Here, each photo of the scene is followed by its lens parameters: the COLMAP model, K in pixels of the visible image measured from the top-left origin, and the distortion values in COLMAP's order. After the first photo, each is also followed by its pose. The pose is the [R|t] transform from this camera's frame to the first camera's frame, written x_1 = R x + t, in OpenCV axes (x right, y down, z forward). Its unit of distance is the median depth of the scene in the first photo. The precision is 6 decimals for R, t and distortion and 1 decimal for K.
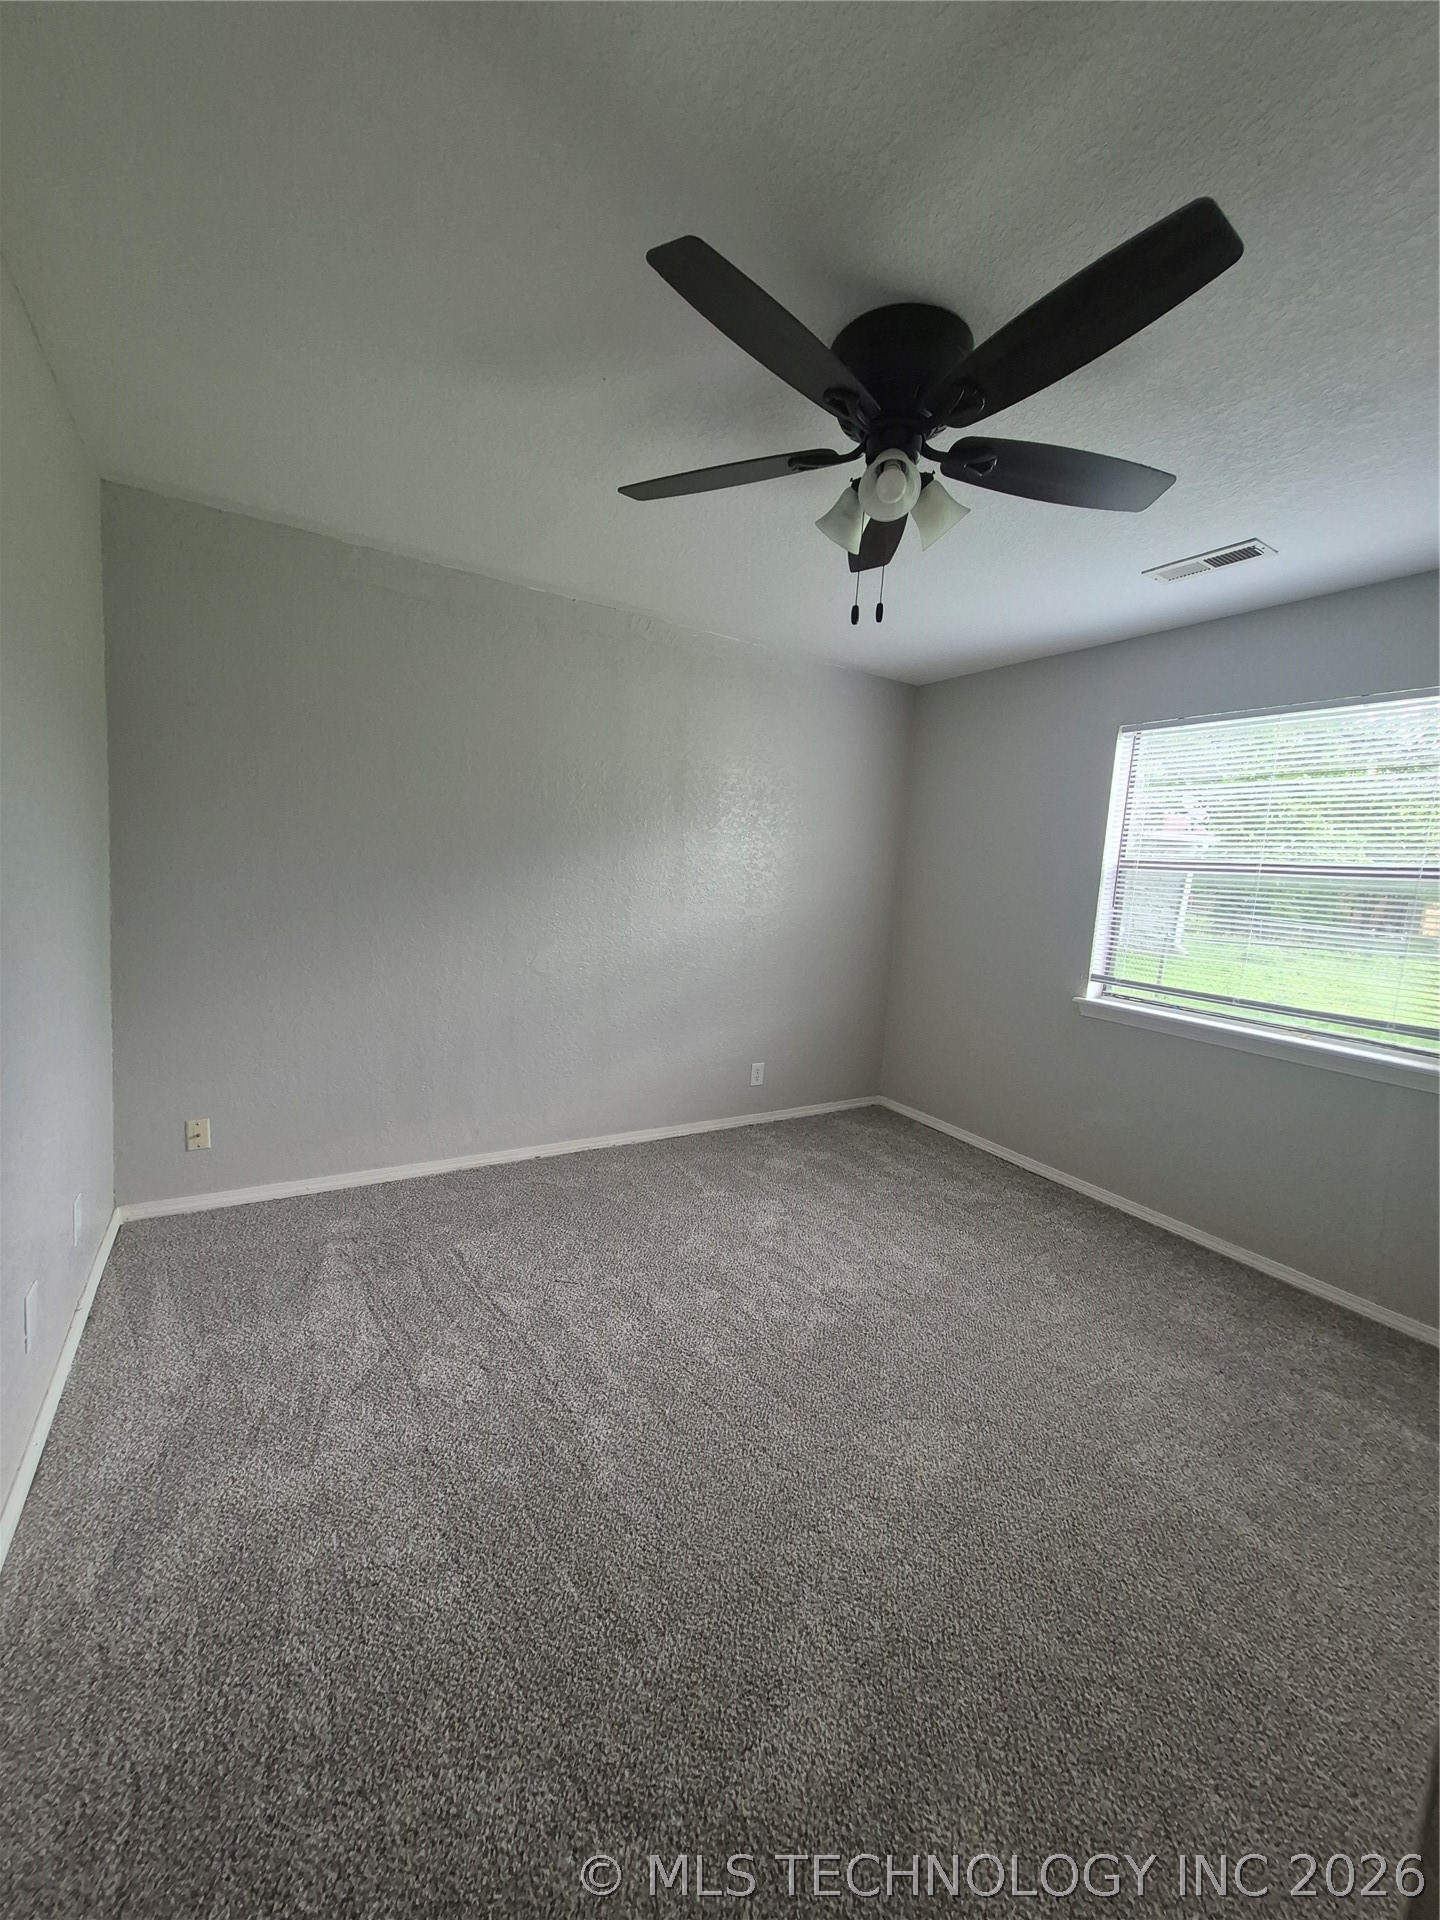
lens RADIAL K [[753.9, 0, 720.0], [0, 753.9, 954.6], [0, 0, 1]] dist [0.000274, 0.001725]
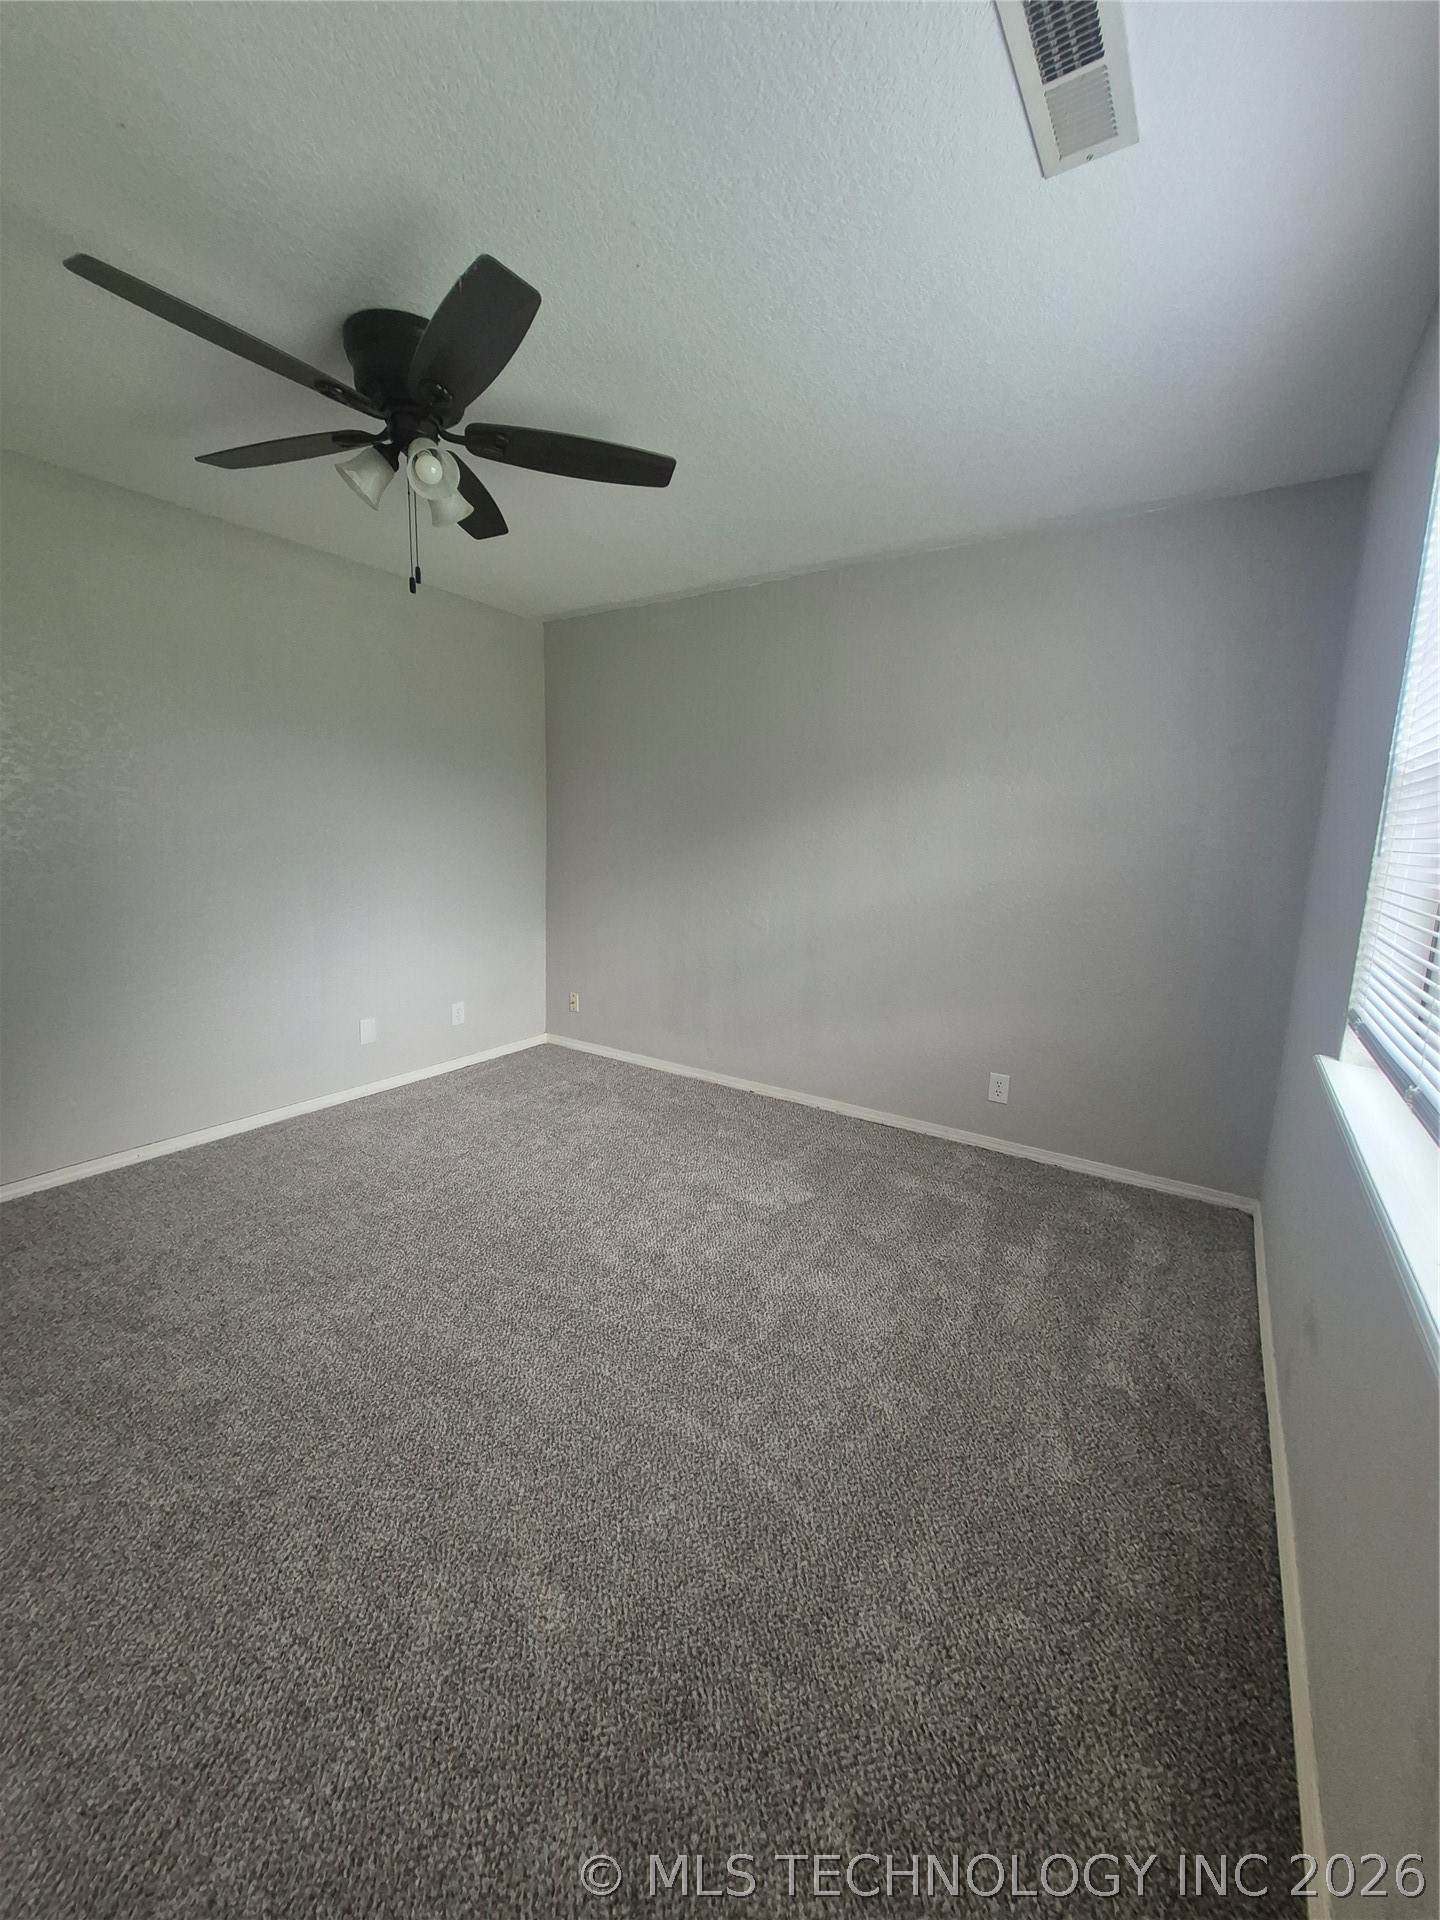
lens RADIAL K [[753.9, 0, 726.1], [0, 753.9, 966.2], [0, 0, 1]] dist [0.000274, 0.001725]
pose [[0.426531, 0.115236, -0.897102, 0.703694], [-0.102372, 0.991628, 0.078705, -0.001422], [0.898661, 0.058268, 0.434757, 0.445001]]
